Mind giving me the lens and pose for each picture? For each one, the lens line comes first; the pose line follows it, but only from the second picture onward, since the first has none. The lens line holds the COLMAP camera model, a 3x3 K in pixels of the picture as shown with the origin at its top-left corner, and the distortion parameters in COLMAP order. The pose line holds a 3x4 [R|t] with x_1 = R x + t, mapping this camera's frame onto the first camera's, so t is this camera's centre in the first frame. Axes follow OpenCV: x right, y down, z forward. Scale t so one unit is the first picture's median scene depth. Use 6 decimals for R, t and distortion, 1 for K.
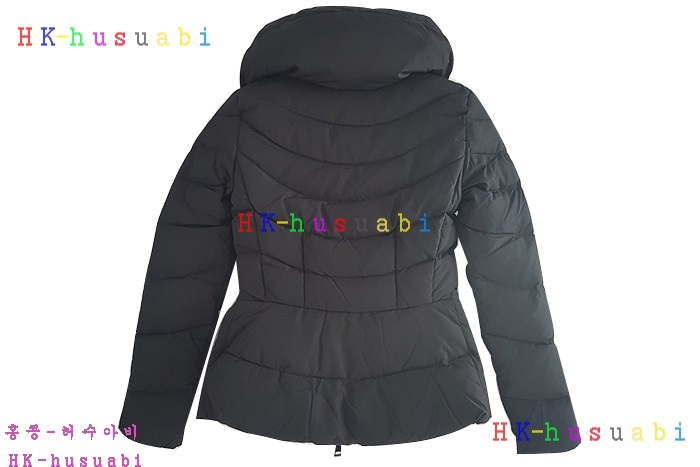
lens RADIAL K [[527.6, 0, 350.9], [0, 527.6, 233.7], [0, 0, 1]] dist [0.005624, -0.001298]
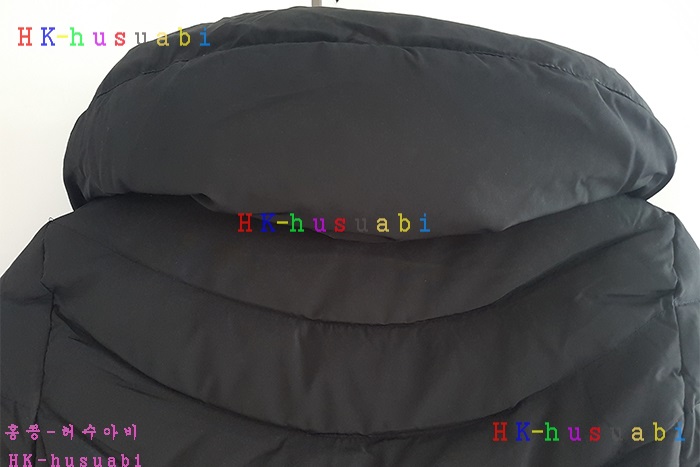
lens RADIAL K [[527.6, 0, 349.3], [0, 527.6, 233.3], [0, 0, 1]] dist [0.005624, -0.001298]
pose [[0.998317, -0.017179, 0.055386, -0.025994], [0.019445, 0.998985, -0.040640, -0.253993], [-0.054632, 0.041648, 0.997638, 0.634302]]
